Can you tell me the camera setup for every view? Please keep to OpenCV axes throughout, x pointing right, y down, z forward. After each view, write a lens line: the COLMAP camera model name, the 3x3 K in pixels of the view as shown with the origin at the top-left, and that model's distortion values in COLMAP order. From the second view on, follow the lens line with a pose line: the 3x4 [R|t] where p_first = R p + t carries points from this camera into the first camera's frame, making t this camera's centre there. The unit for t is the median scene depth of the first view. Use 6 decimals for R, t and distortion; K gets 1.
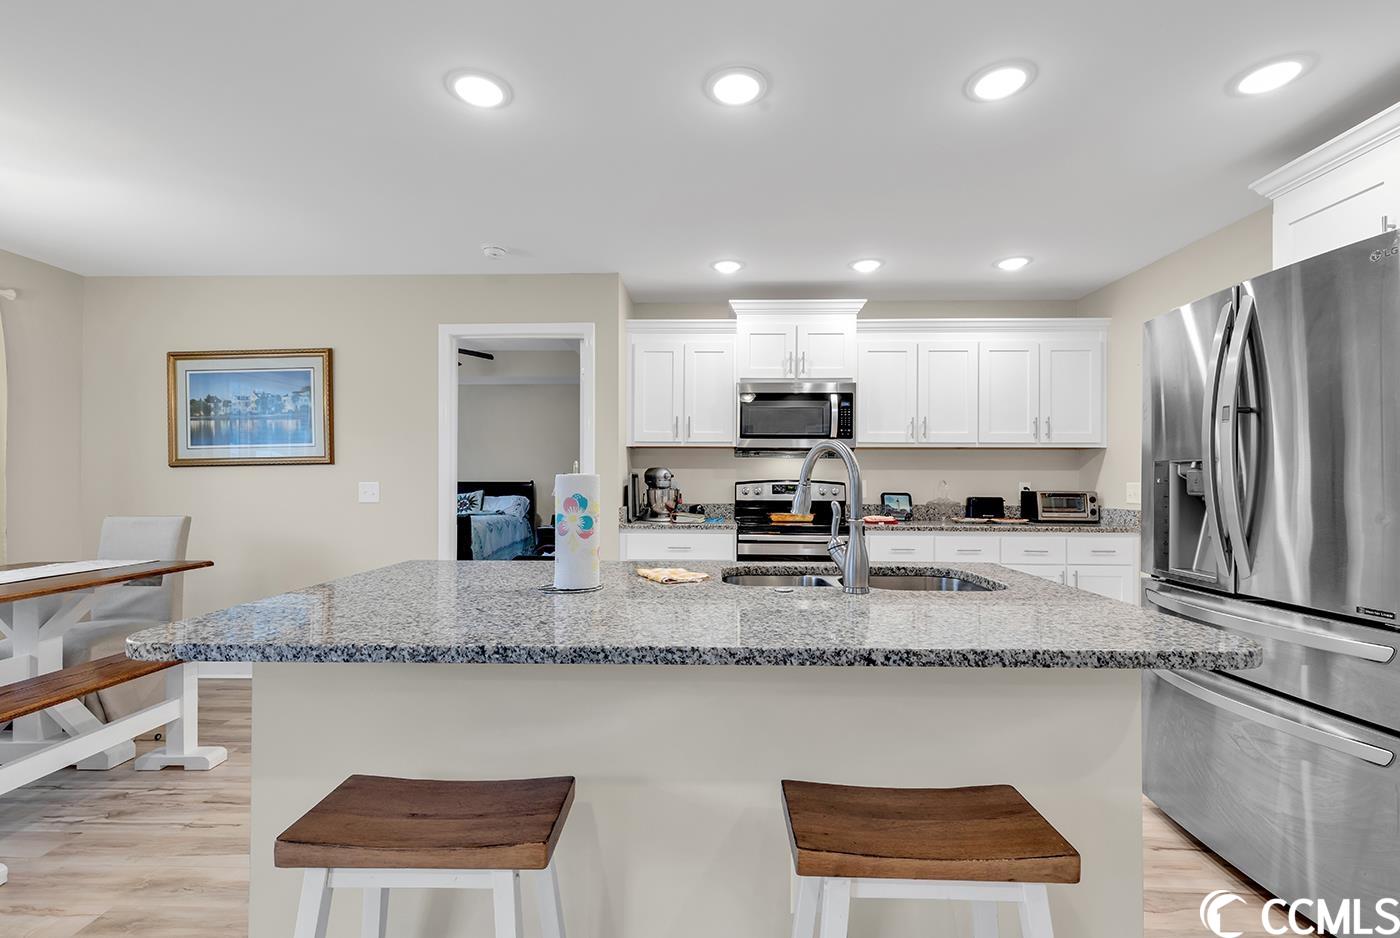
lens RADIAL K [[627.2, 0, 697.9], [0, 627.2, 475.0], [0, 0, 1]] dist [0.005444, -0.000909]
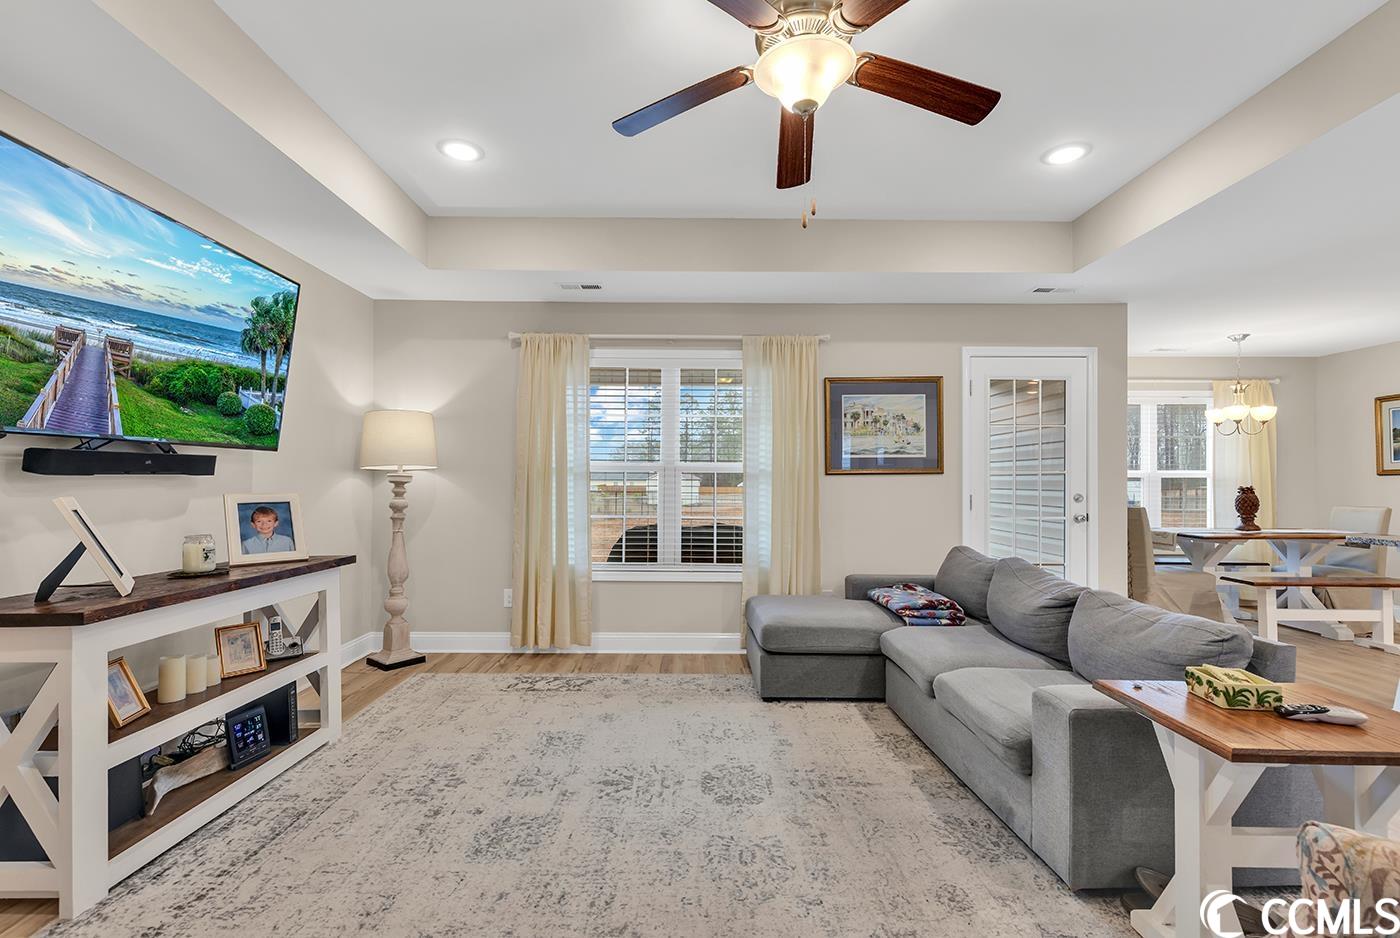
lens RADIAL K [[627.2, 0, 697.9], [0, 627.2, 475.0], [0, 0, 1]] dist [0.005444, -0.000909]
pose [[0.032905, -0.010651, -0.999402, 0.578182], [0.004062, 0.999936, -0.010523, -0.004952], [0.999450, -0.003714, 0.032946, -0.633443]]
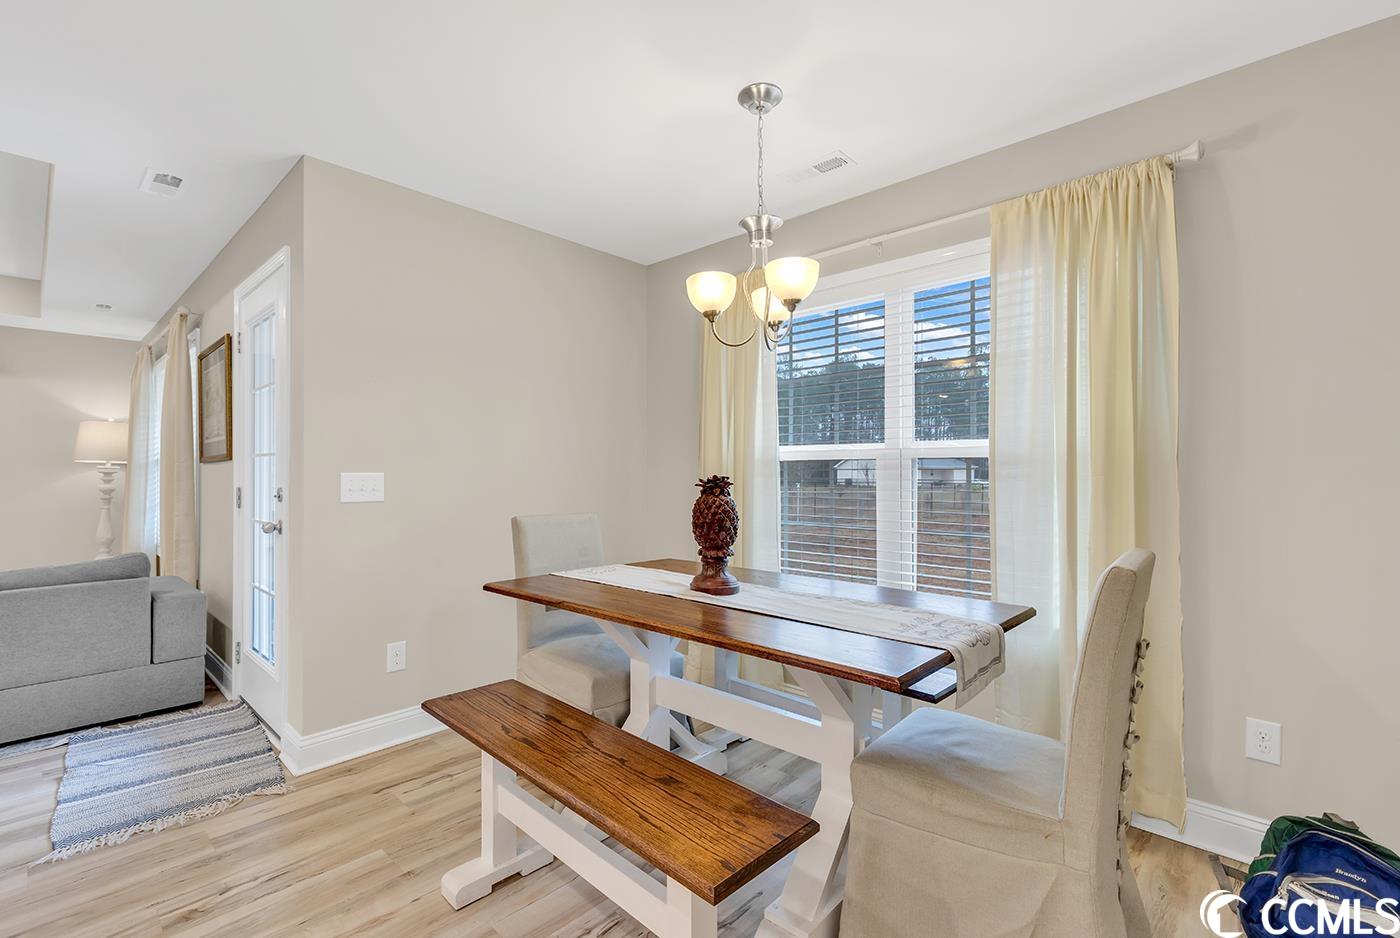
lens RADIAL K [[624.9, 0, 698.2], [0, 624.9, 471.6], [0, 0, 1]] dist [0.001343, -0.000141]
pose [[-0.661595, -0.000967, -0.749861, -0.314920], [0.005411, 0.999967, -0.006064, 0.008134], [0.749842, -0.008069, -0.661568, 0.906973]]
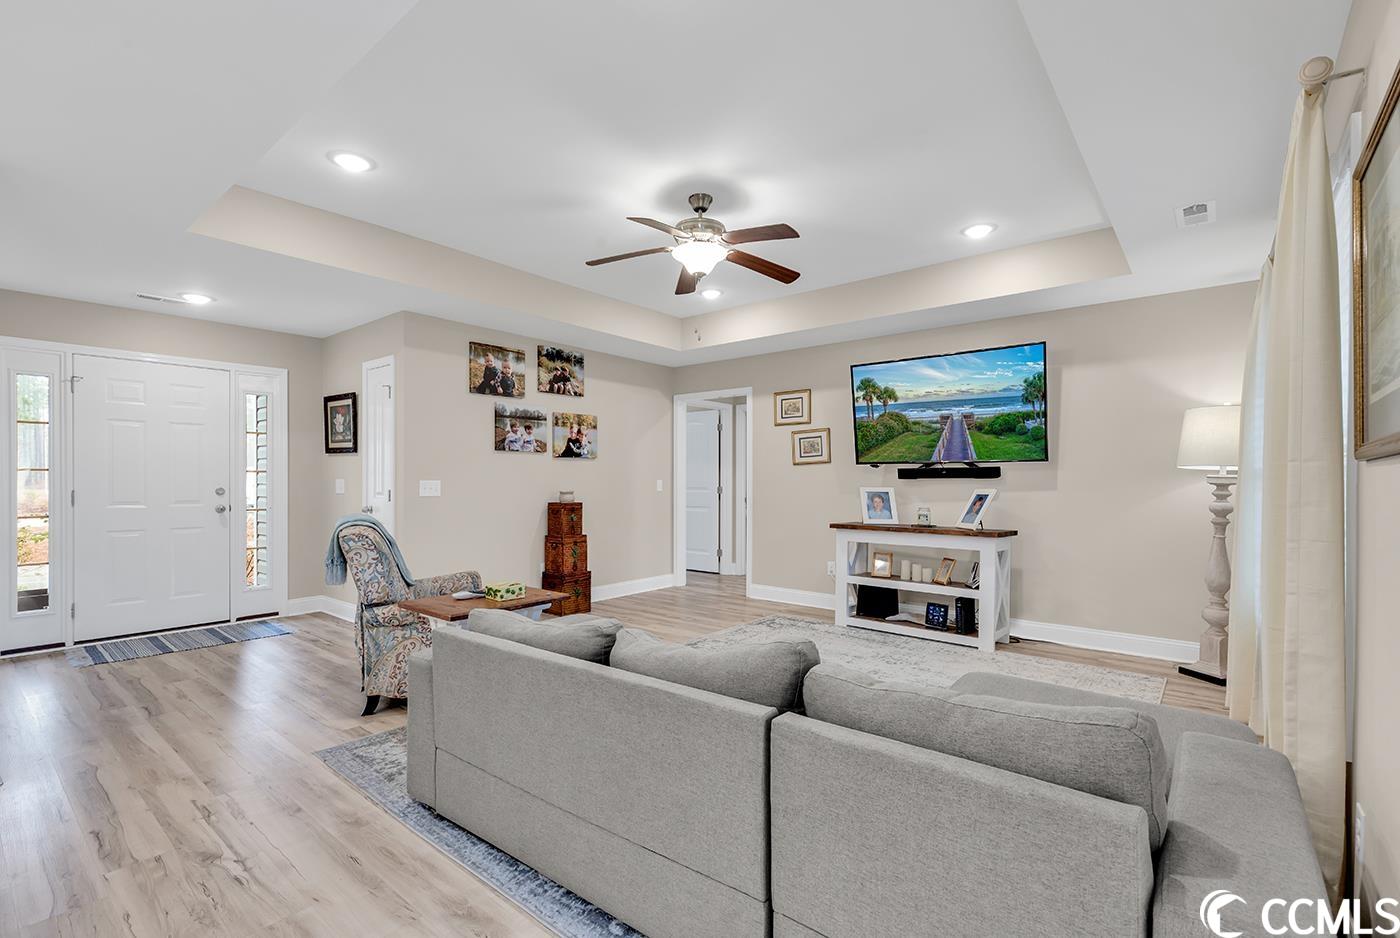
lens RADIAL K [[633.6, 0, 695.6], [0, 633.6, 486.7], [0, 0, 1]] dist [0.003967, 0.000159]
pose [[-0.788615, -0.010546, 0.614797, -0.461172], [-0.009256, 0.999943, 0.005279, 0.000658], [-0.614818, -0.001528, -0.788668, 0.181586]]
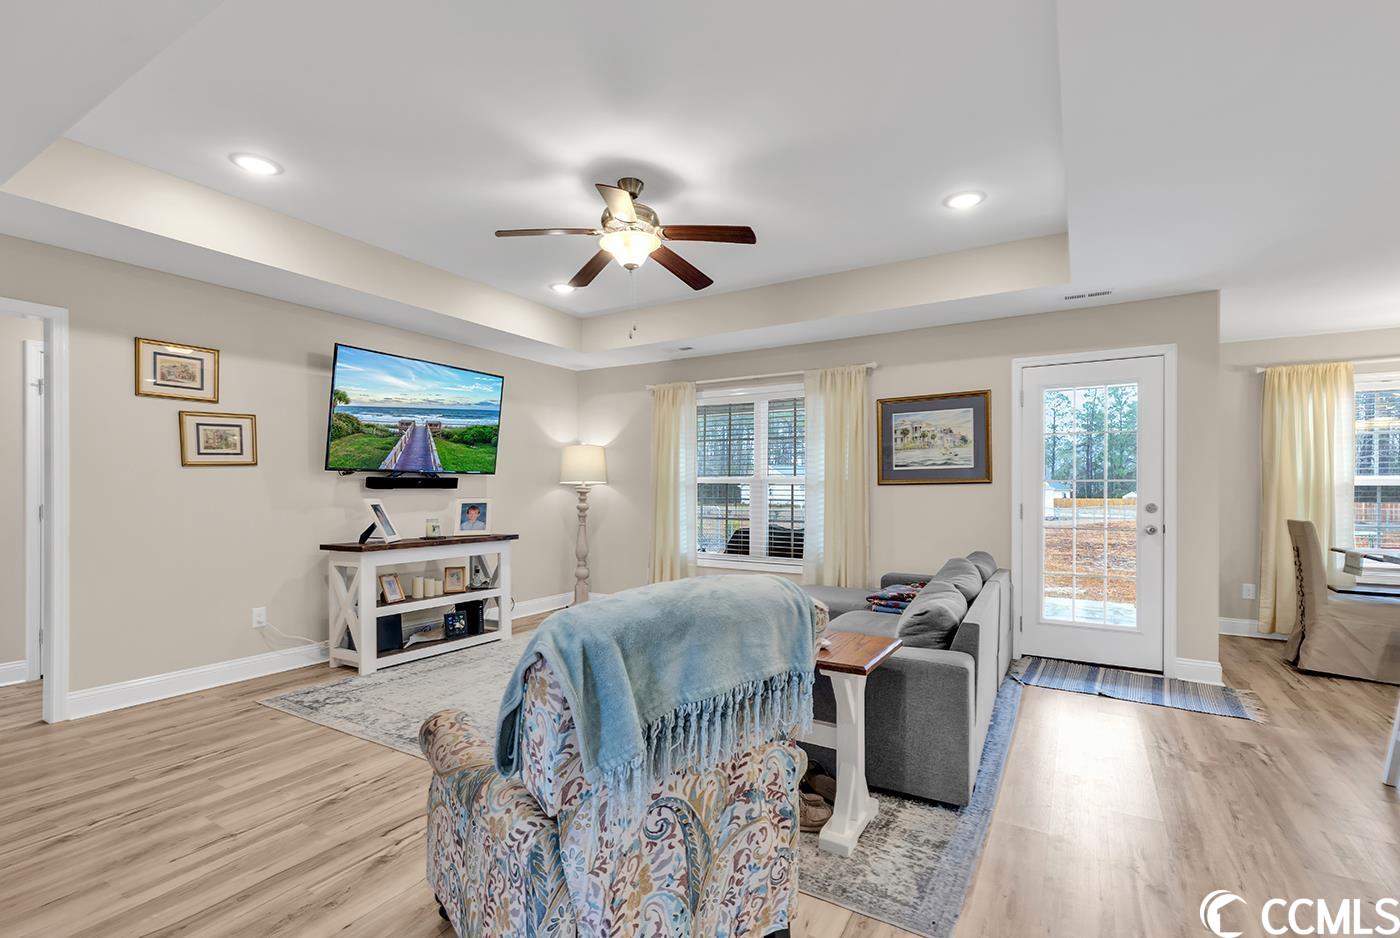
lens RADIAL K [[636.0, 0, 701.6], [0, 636.0, 489.2], [0, 0, 1]] dist [0.004048, -0.000324]
pose [[-0.486131, -0.004212, -0.873876, 0.770986], [0.005524, 0.999954, -0.007893, 0.000584], [0.873868, -0.008664, -0.486085, -0.050422]]
